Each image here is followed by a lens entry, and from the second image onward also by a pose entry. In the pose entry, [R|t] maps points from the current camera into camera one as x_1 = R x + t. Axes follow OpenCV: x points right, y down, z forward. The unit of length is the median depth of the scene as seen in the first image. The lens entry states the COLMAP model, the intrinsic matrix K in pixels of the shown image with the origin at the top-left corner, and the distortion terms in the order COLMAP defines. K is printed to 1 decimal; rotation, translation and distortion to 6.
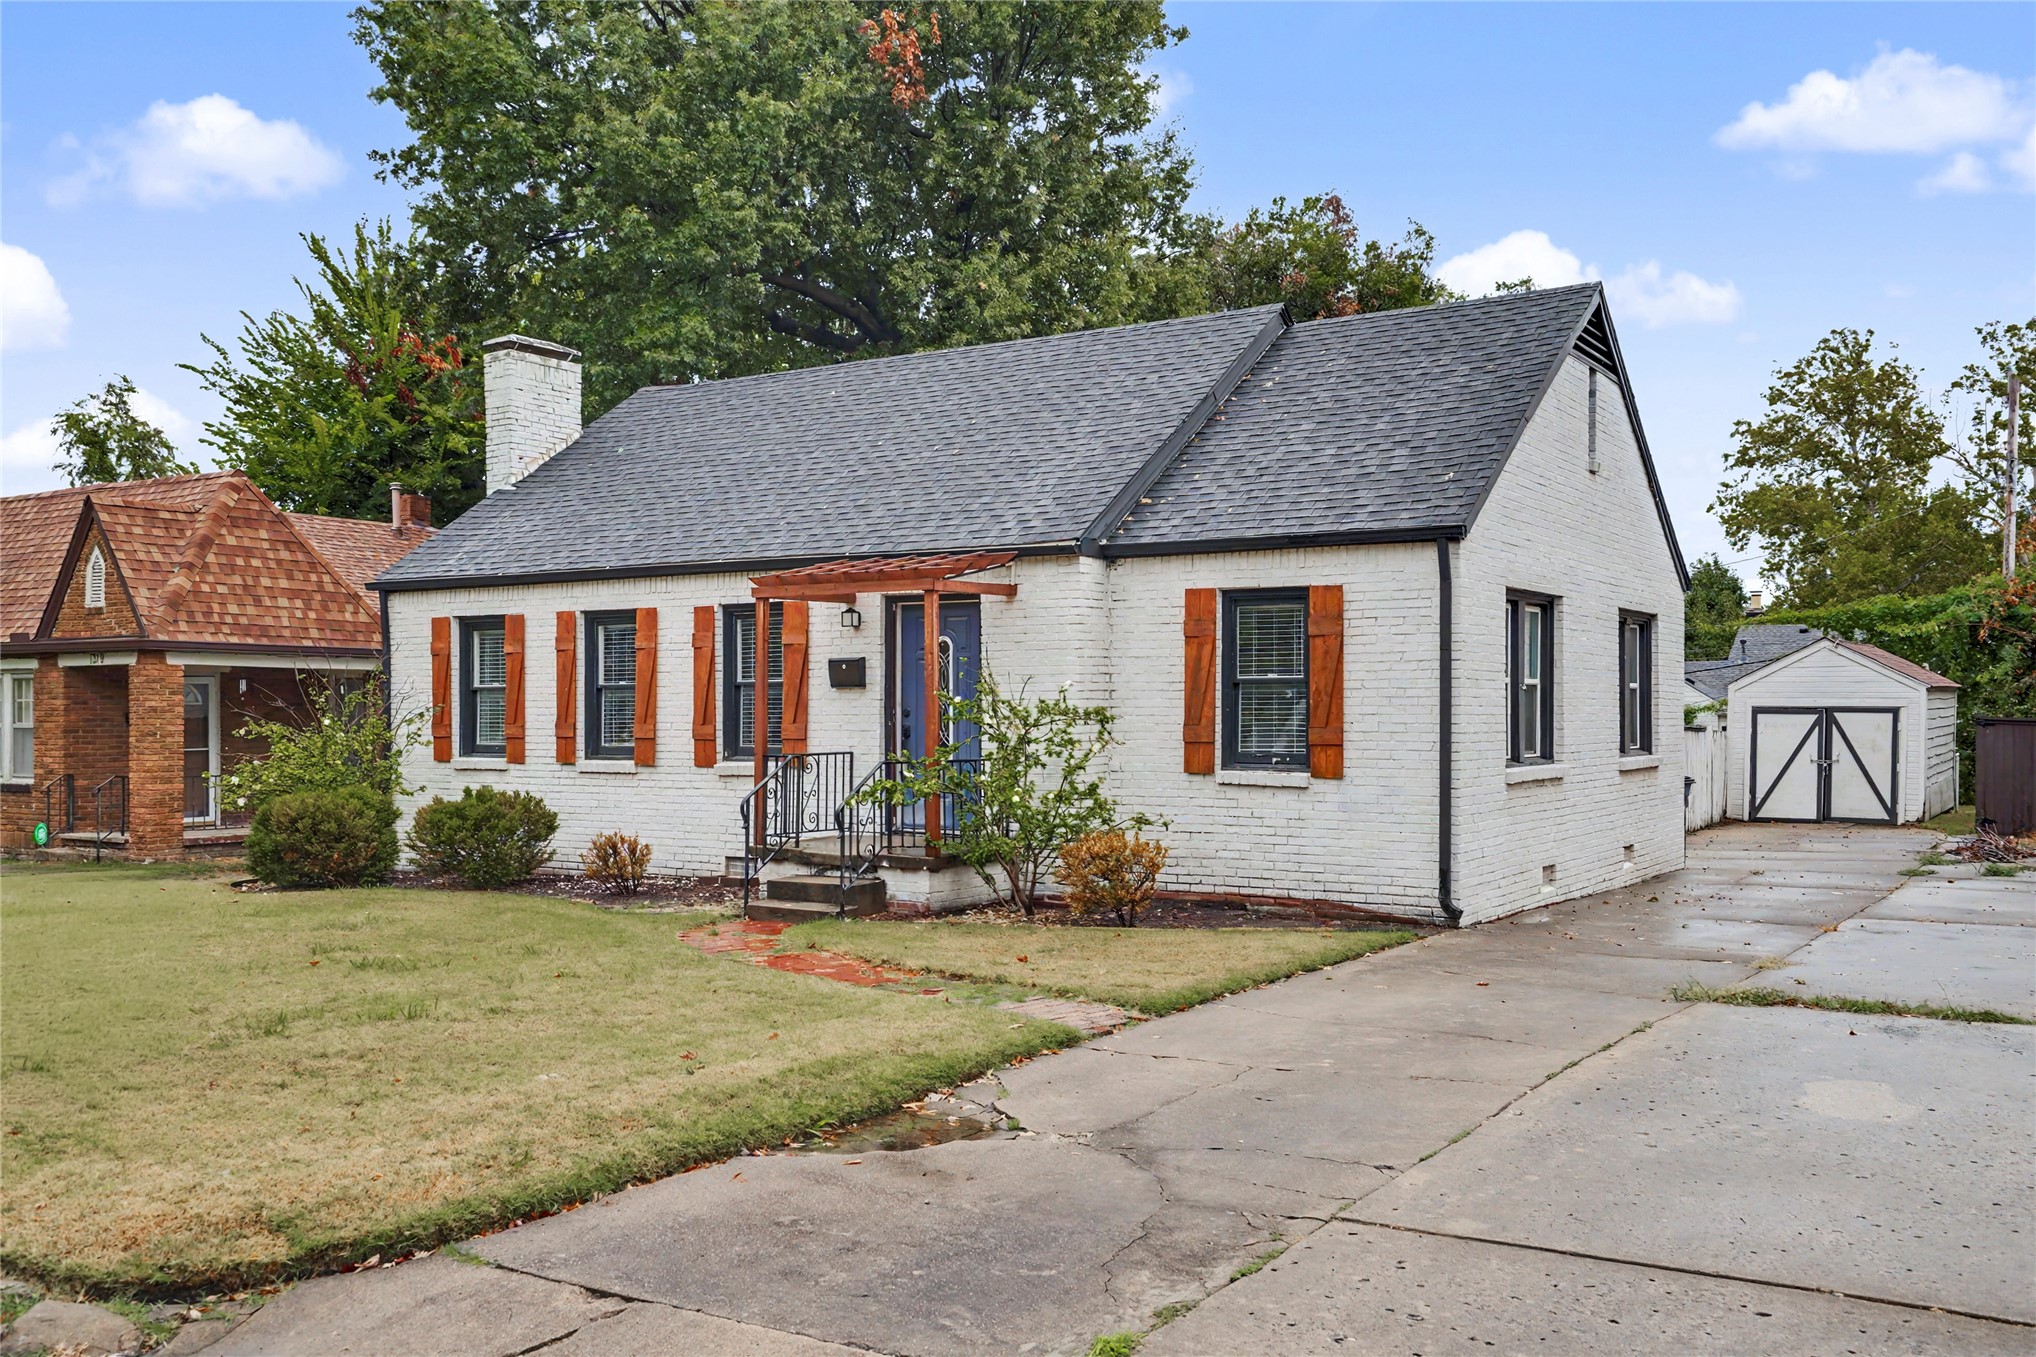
lens RADIAL K [[1748.2, 0, 1012.2], [0, 1748.2, 721.4], [0, 0, 1]] dist [0.013813, 0.010902]
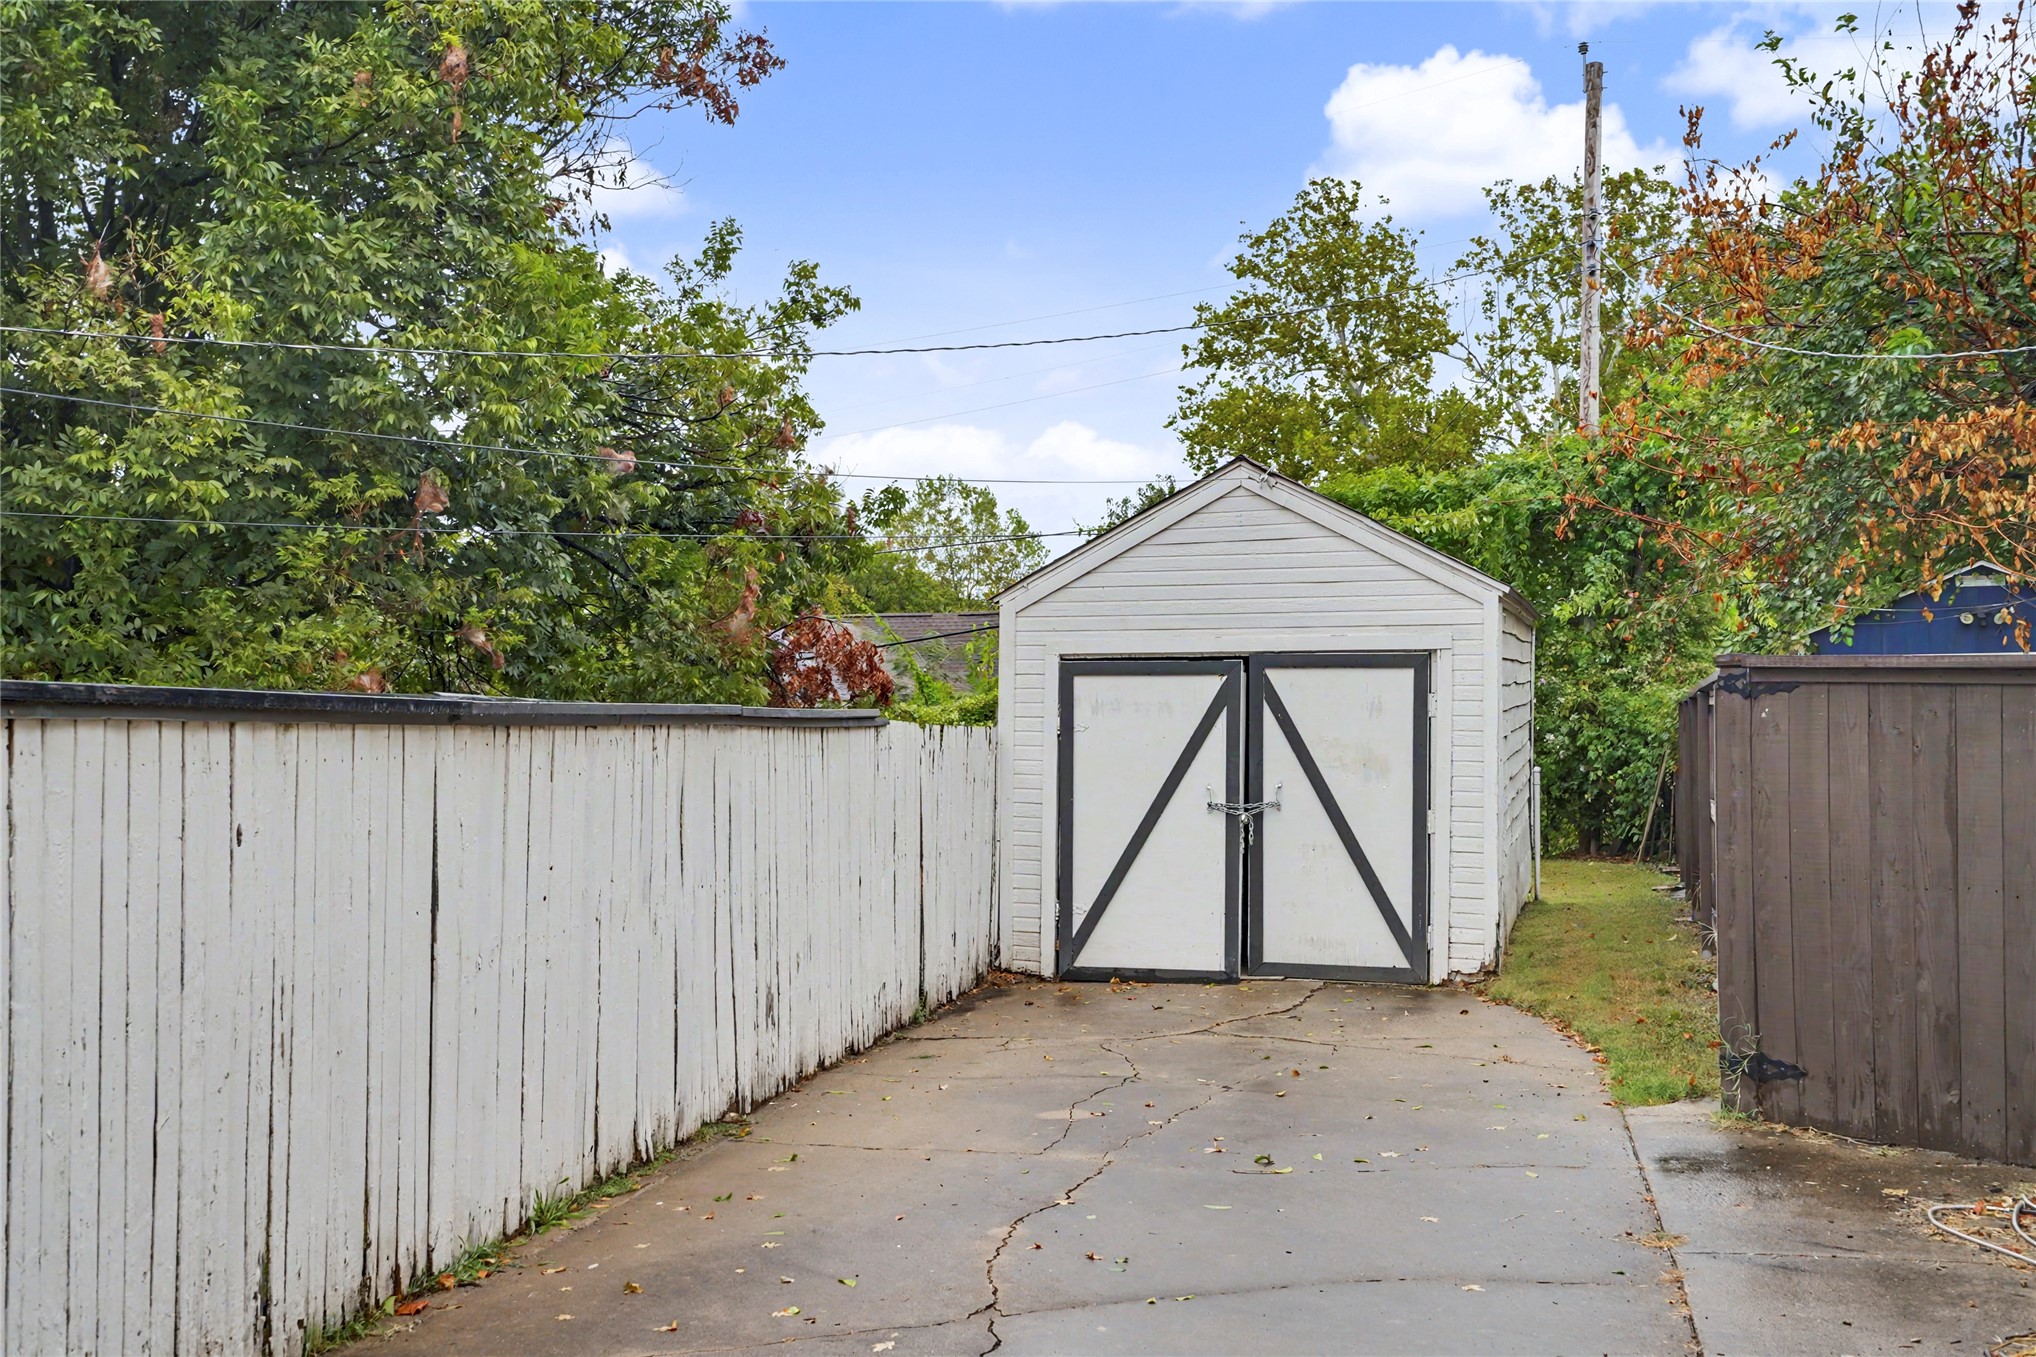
lens RADIAL K [[2072.2, 0, 1018.0], [0, 2072.2, 678.5], [0, 0, 1]] dist [-0.008587, -0.000182]
pose [[0.959048, -0.006280, 0.283175, 0.161853], [0.011349, 0.999803, -0.016265, 0.001660], [-0.283017, 0.018813, 0.958930, 0.328404]]
